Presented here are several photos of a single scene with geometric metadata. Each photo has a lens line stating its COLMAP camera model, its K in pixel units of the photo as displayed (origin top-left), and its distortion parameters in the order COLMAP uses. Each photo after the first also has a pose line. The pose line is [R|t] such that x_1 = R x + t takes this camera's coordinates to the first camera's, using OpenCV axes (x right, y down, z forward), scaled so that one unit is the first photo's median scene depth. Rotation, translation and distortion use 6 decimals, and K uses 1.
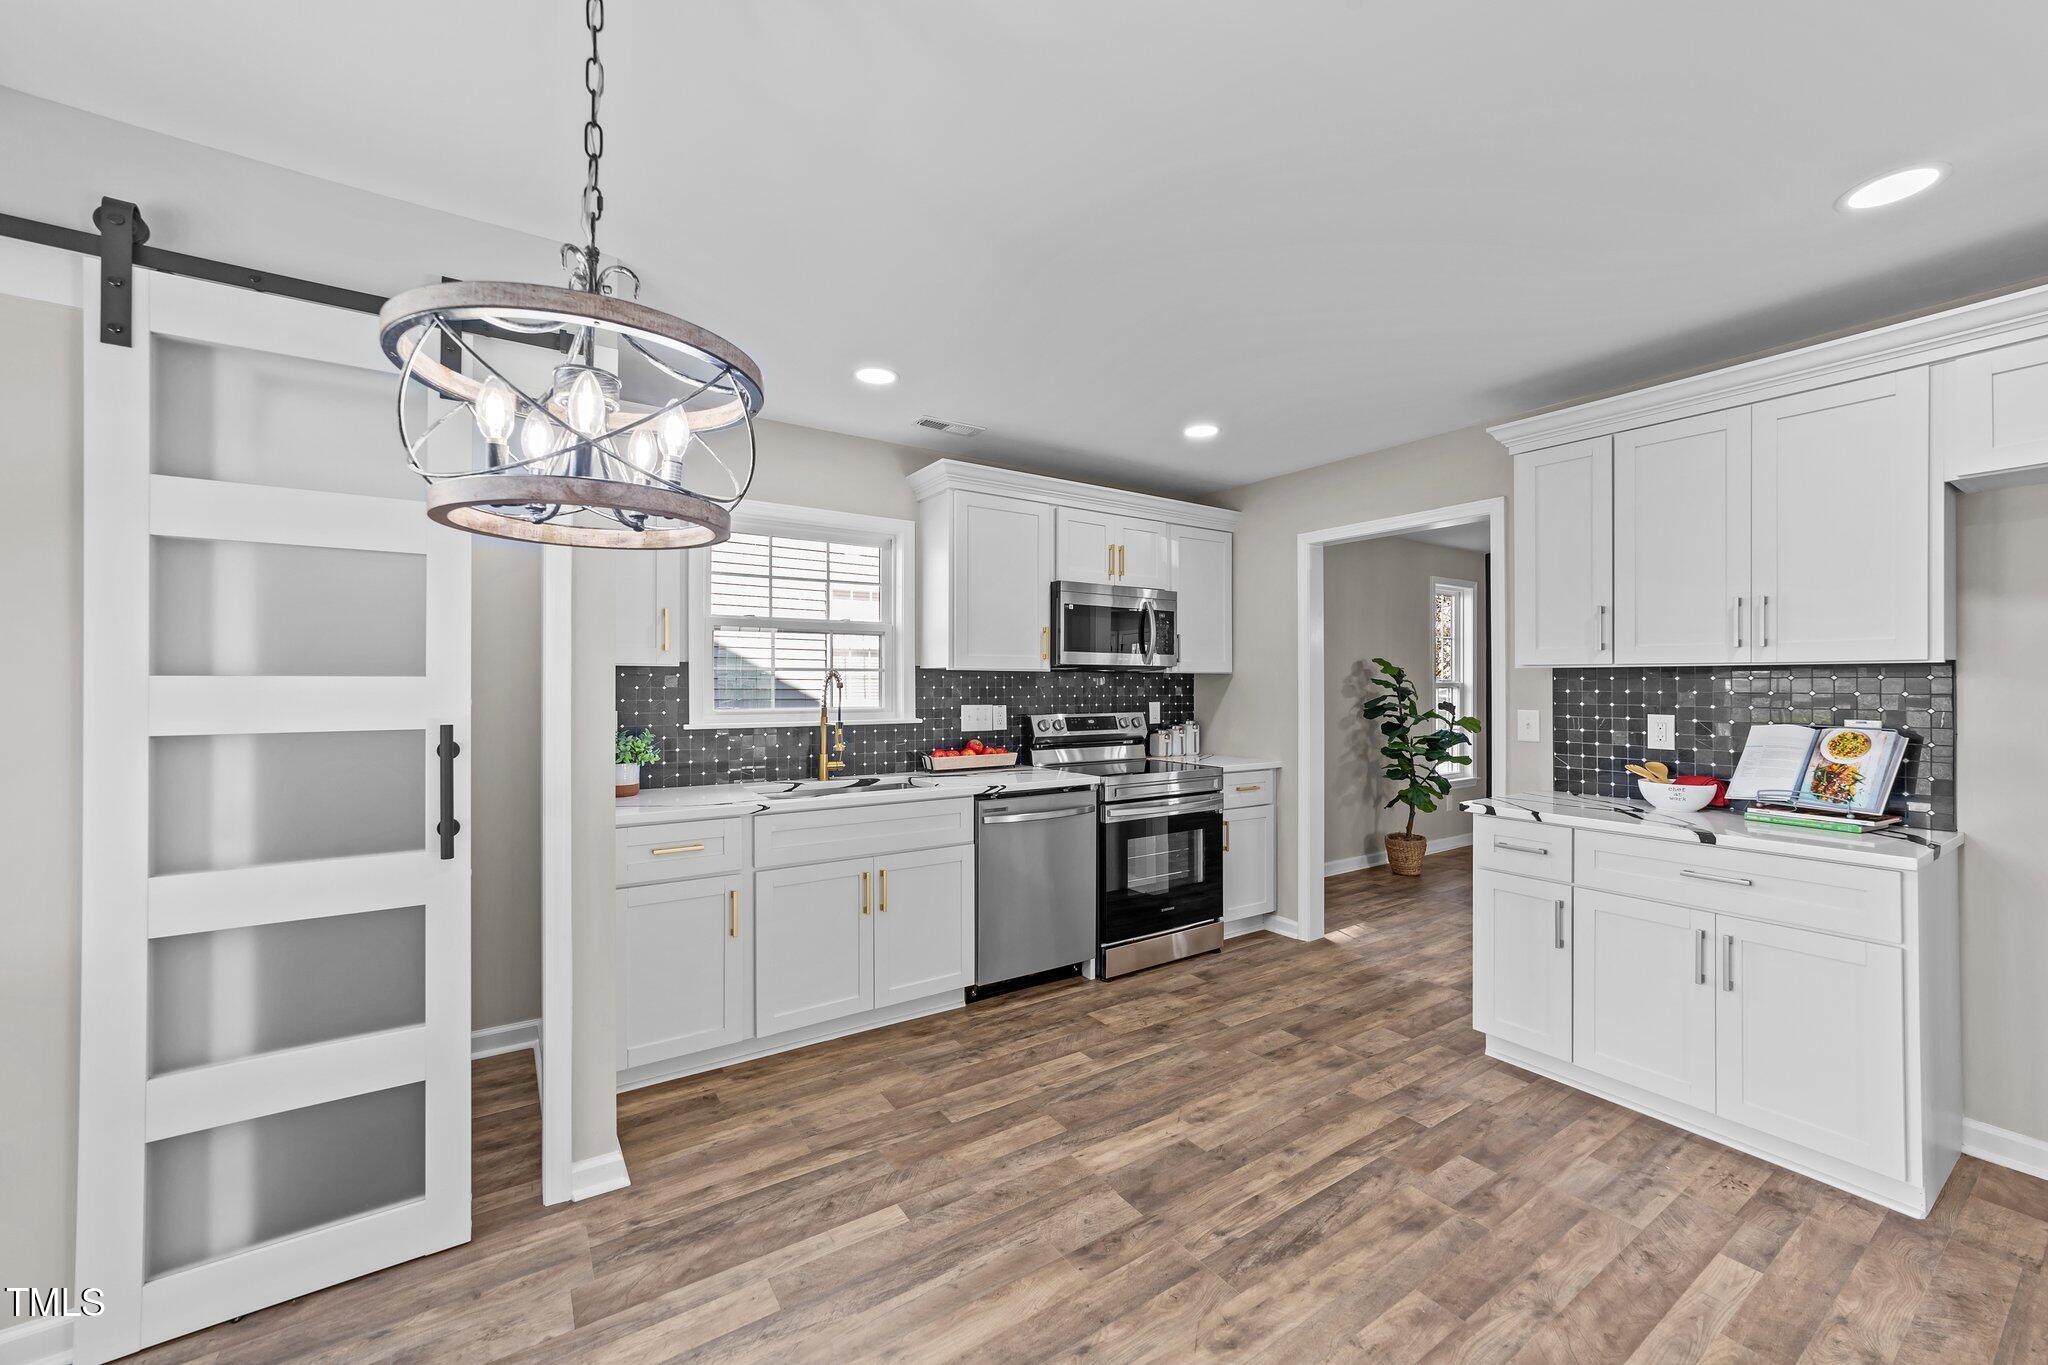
lens RADIAL K [[788.2, 0, 1036.6], [0, 788.2, 680.0], [0, 0, 1]] dist [-0.021657, 0.008823]
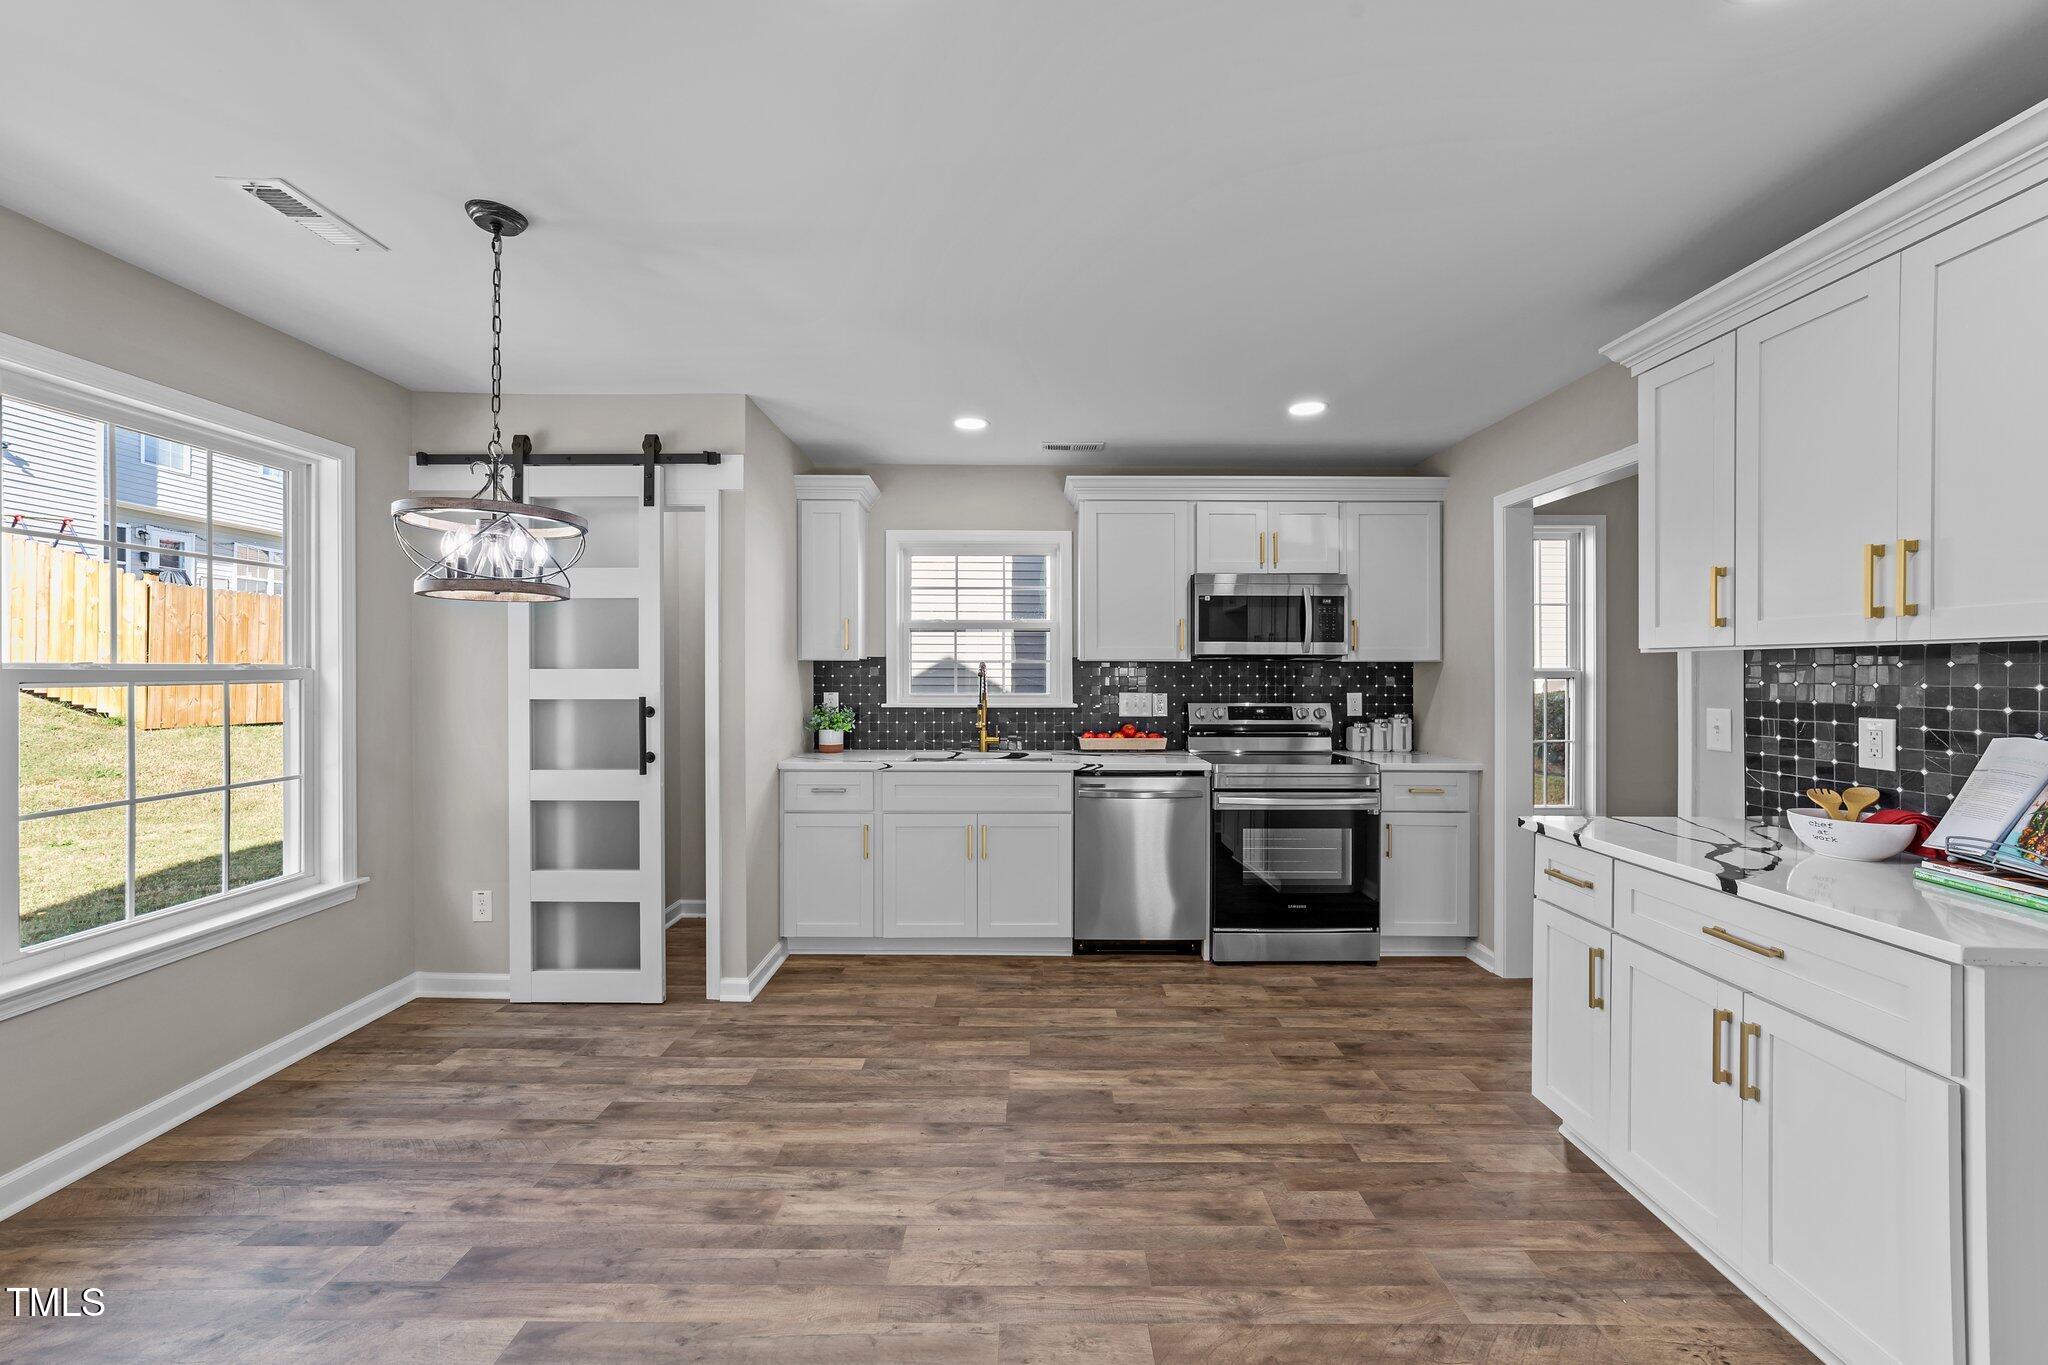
lens RADIAL K [[788.2, 0, 1036.6], [0, 788.2, 680.0], [0, 0, 1]] dist [-0.021657, 0.008823]
pose [[0.829958, 0.004477, -0.557807, 0.499182], [0.002670, 0.999924, 0.011998, 0.001018], [0.557819, -0.011447, 0.829884, 0.029426]]
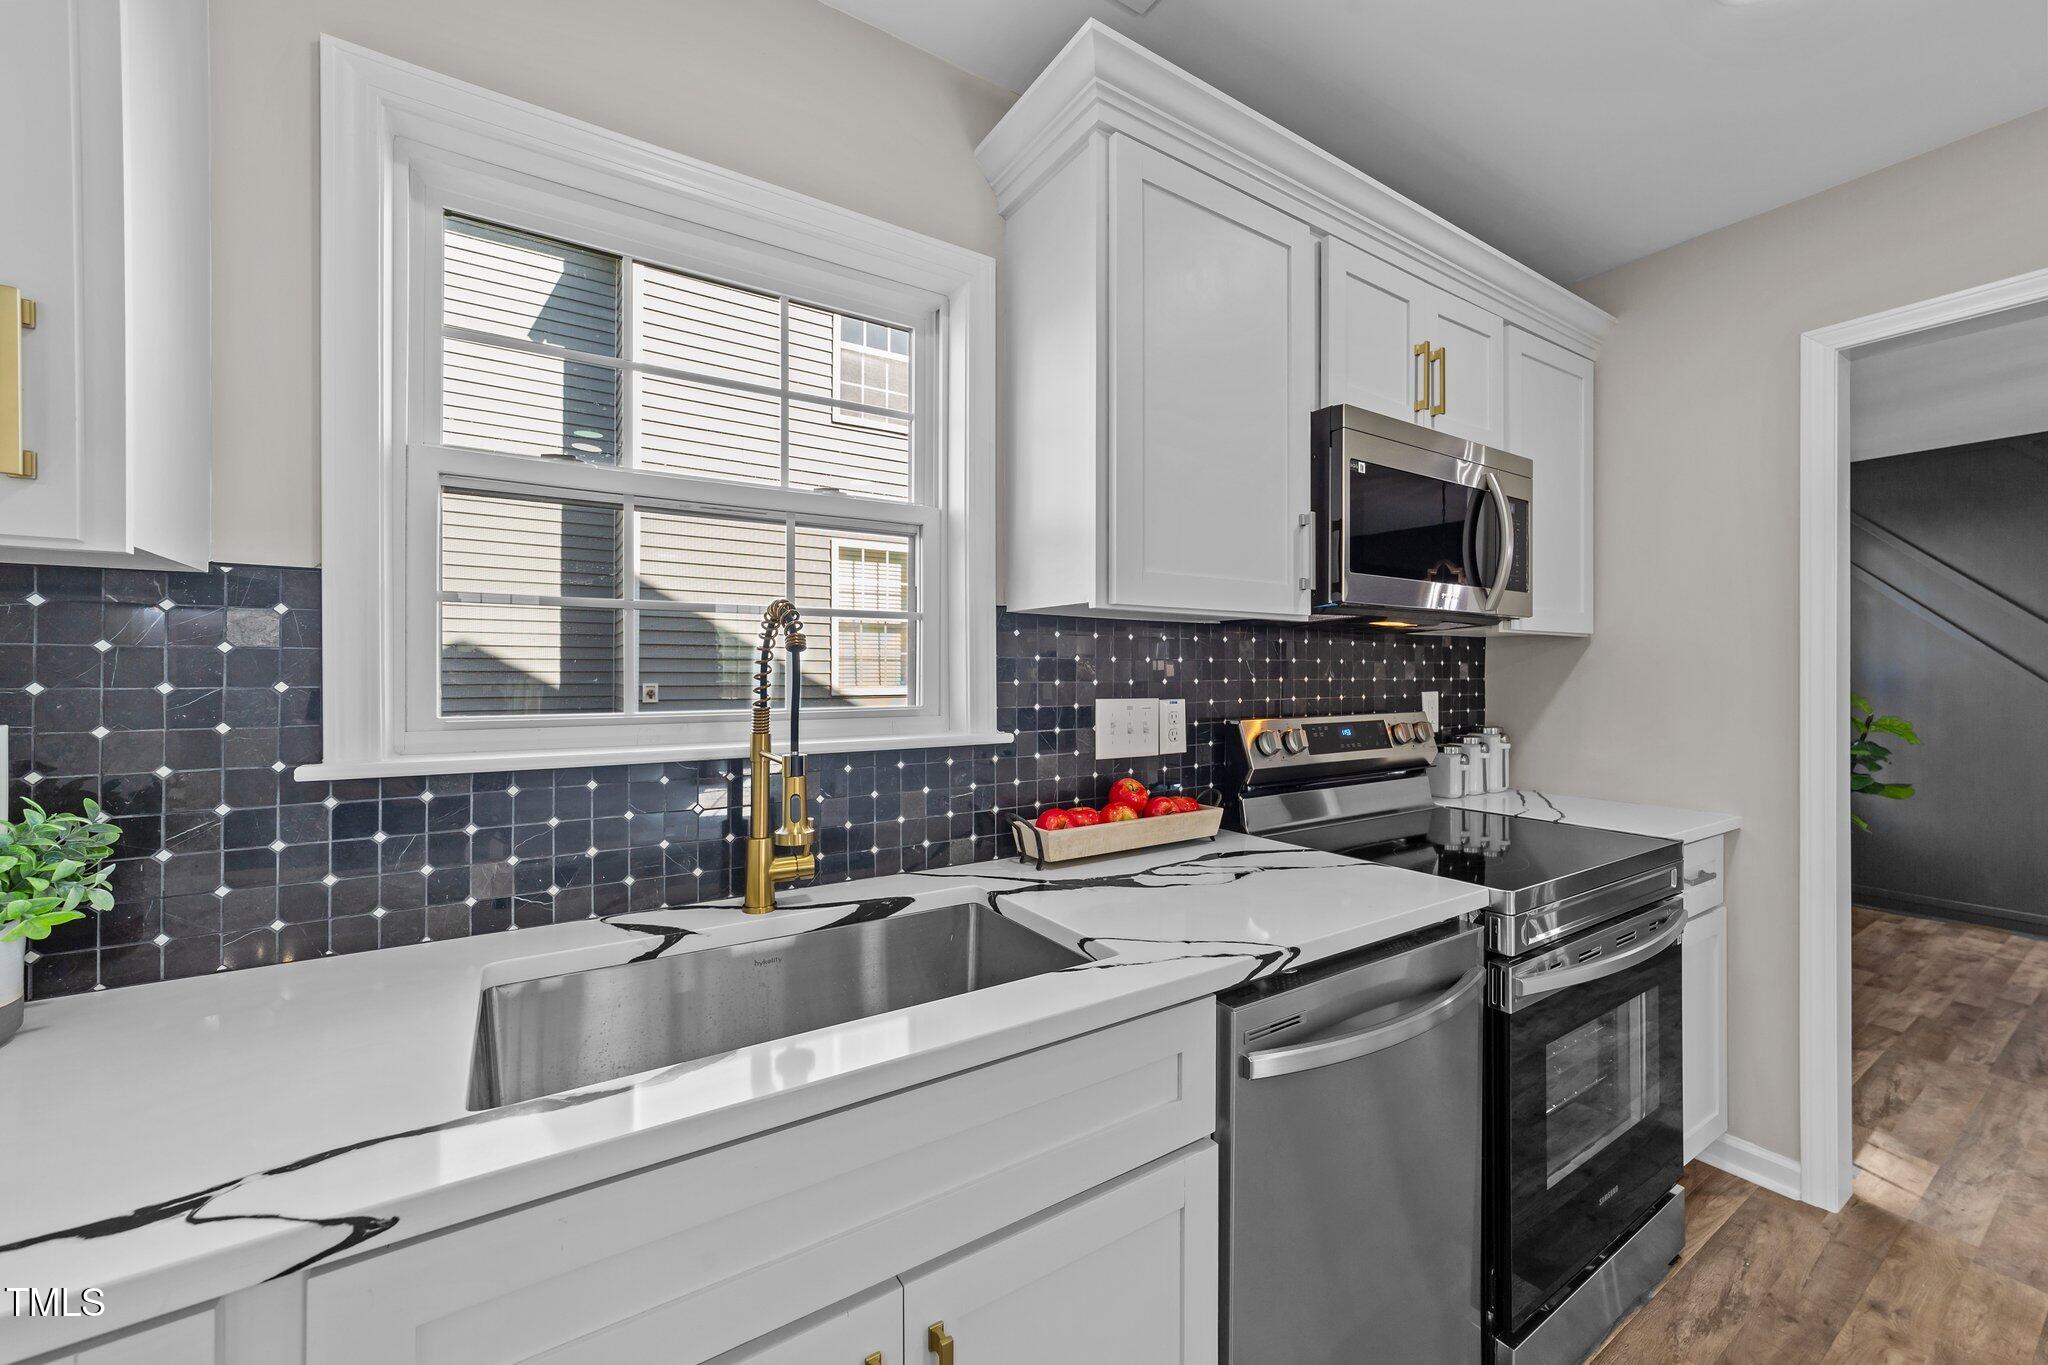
lens RADIAL K [[757.8, 0, 1025.9], [0, 757.8, 667.8], [0, 0, 1]] dist [-0.019691, 0.005139]
pose [[0.999103, 0.001857, -0.042313, -0.138179], [-0.001725, 0.999993, 0.003174, 0.015360], [0.042319, -0.003098, 0.999099, 0.682794]]
